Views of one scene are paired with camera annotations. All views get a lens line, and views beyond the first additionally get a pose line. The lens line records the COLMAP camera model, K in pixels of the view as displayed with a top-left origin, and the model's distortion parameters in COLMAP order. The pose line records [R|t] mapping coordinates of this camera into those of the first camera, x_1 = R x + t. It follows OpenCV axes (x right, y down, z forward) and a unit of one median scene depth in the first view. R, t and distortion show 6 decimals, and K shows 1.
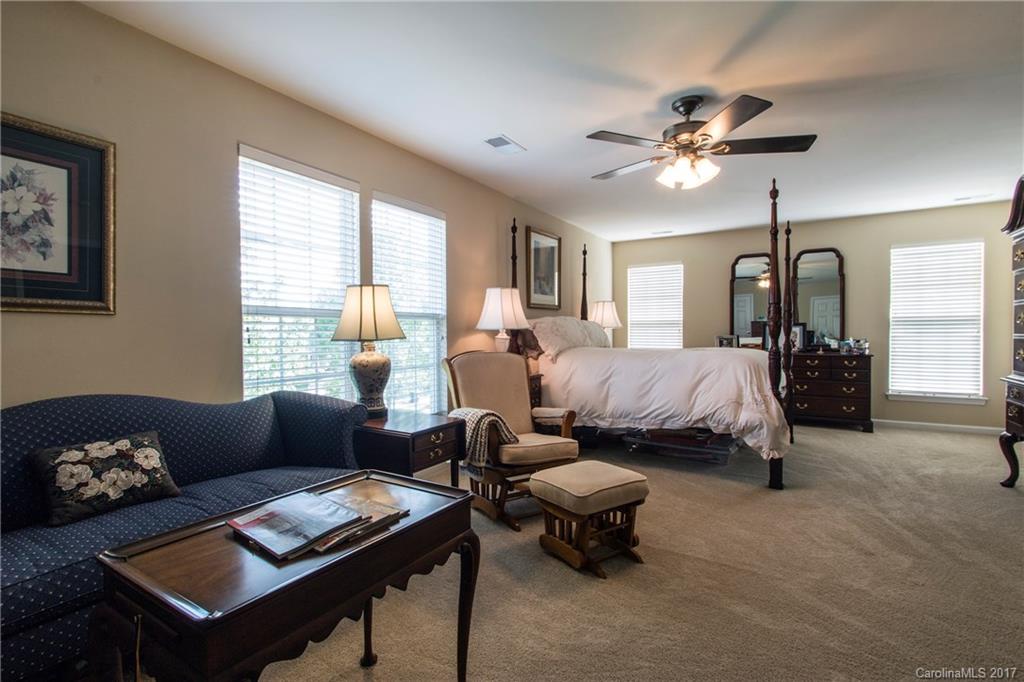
lens RADIAL K [[463.2, 0, 527.8], [0, 463.2, 331.4], [0, 0, 1]] dist [0.000769, -0.000254]
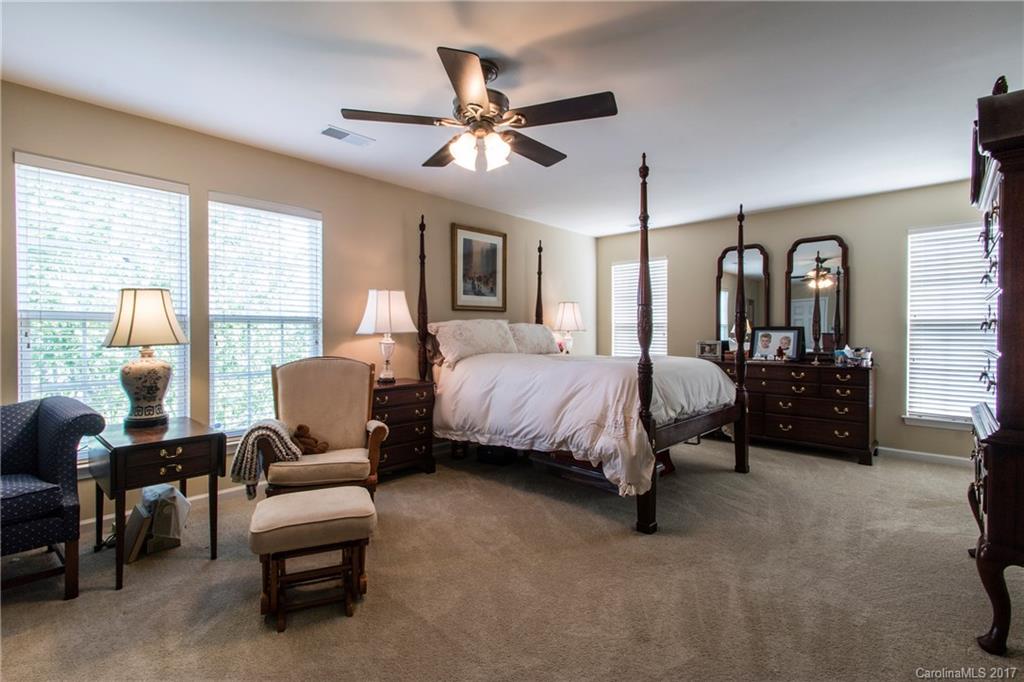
lens RADIAL K [[463.2, 0, 527.8], [0, 463.2, 331.4], [0, 0, 1]] dist [0.000769, -0.000254]
pose [[0.981201, 0.006576, -0.192878, 0.437395], [-0.006470, 0.999978, 0.001183, -0.012613], [0.192882, 0.000087, 0.981222, 0.142016]]
